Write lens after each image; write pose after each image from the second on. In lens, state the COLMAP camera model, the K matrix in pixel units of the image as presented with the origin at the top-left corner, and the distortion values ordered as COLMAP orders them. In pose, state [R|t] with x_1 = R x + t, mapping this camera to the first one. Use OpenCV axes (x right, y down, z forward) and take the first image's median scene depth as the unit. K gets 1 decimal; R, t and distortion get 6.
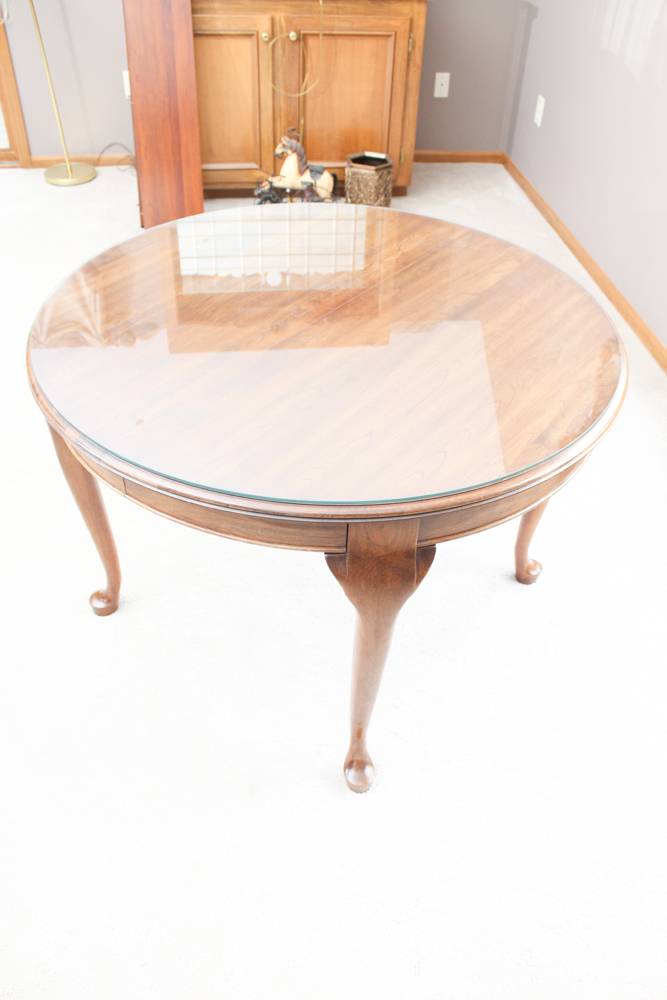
lens RADIAL K [[793.9, 0, 333.8], [0, 793.9, 501.6], [0, 0, 1]] dist [-0.115112, 0.002288]
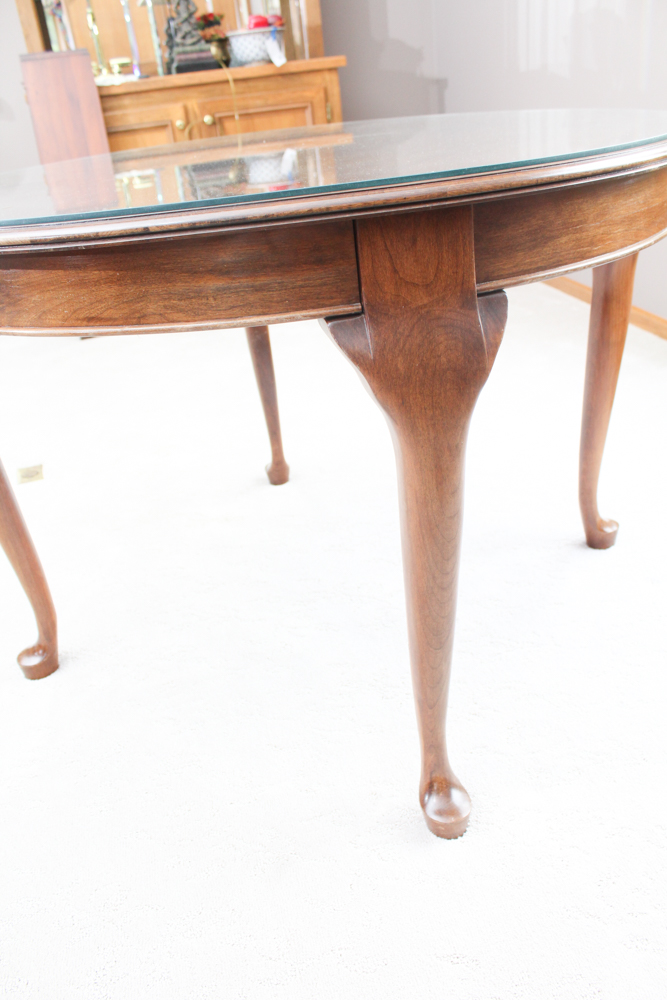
lens RADIAL K [[793.9, 0, 328.3], [0, 793.9, 498.4], [0, 0, 1]] dist [-0.115112, 0.002288]
pose [[0.985030, -0.169079, 0.033580, -0.017731], [0.172228, 0.957103, -0.233004, 0.111583], [0.007257, 0.235300, 0.971896, 0.158057]]
